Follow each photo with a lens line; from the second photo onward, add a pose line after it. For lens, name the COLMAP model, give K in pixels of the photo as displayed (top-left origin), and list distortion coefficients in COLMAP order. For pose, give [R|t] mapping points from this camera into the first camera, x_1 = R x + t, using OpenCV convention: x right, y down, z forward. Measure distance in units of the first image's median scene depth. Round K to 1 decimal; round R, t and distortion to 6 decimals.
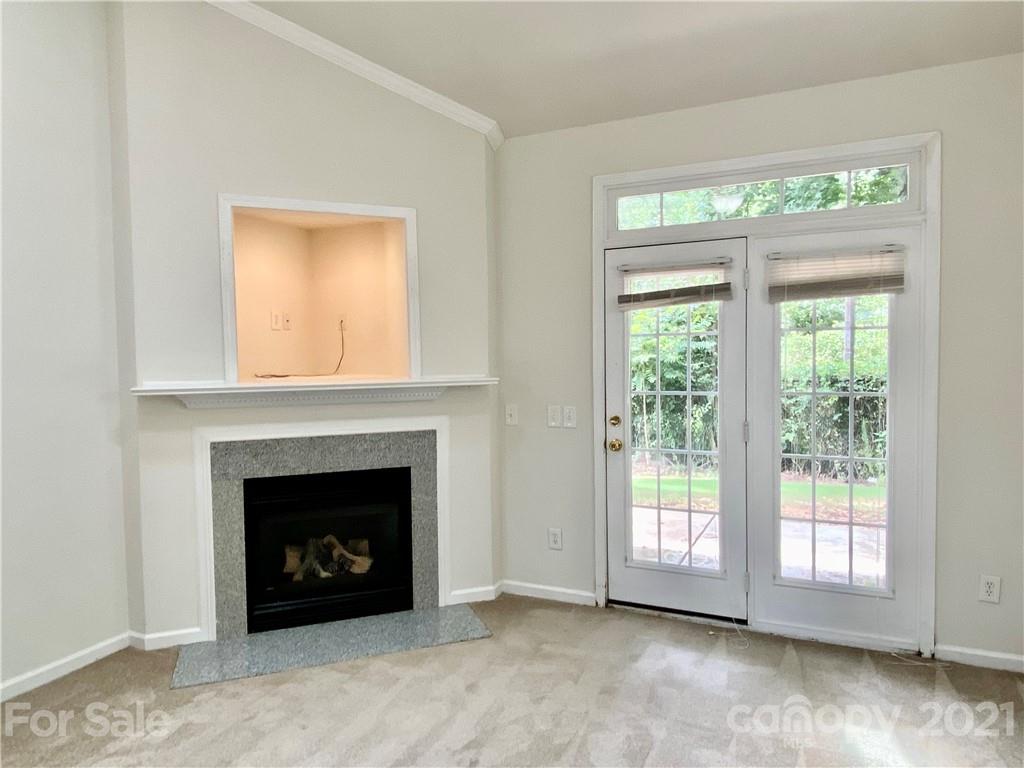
lens RADIAL K [[687.3, 0, 507.8], [0, 687.3, 385.3], [0, 0, 1]] dist [0.021368, -0.006158]
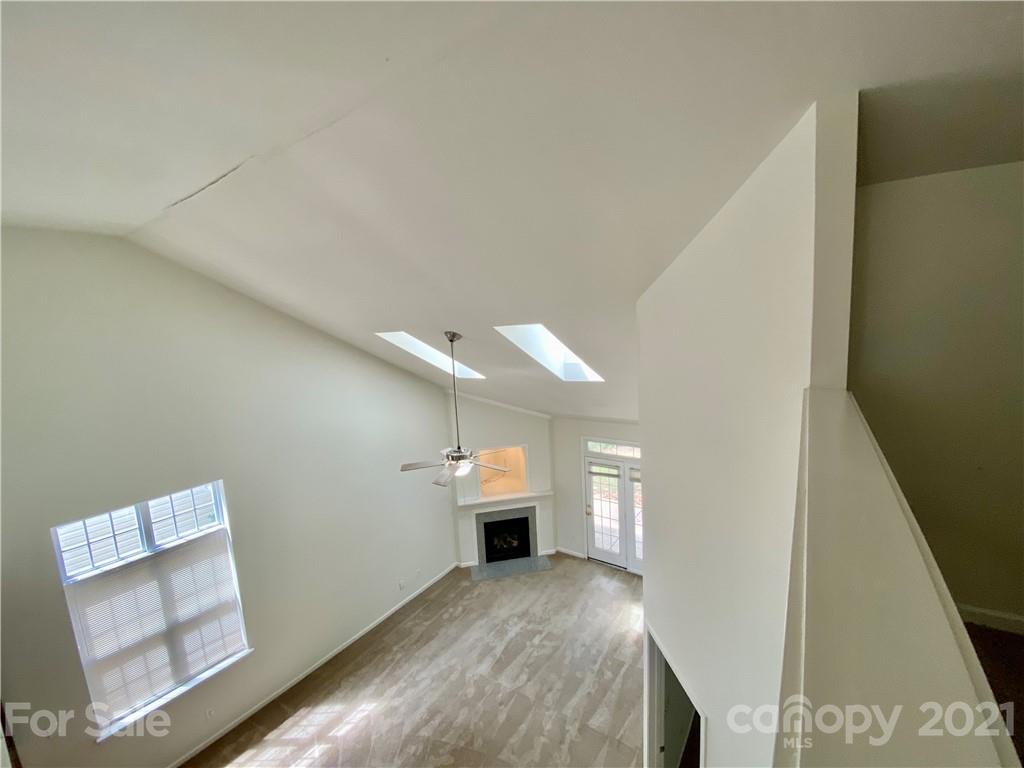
lens RADIAL K [[419.8, 0, 504.7], [0, 419.8, 374.8], [0, 0, 1]] dist [0.007197, -0.011685]
pose [[0.983944, -0.020639, -0.177278, 0.133345], [0.032854, 0.997262, 0.066246, -0.764703], [0.175426, -0.071006, 0.981929, -1.075486]]
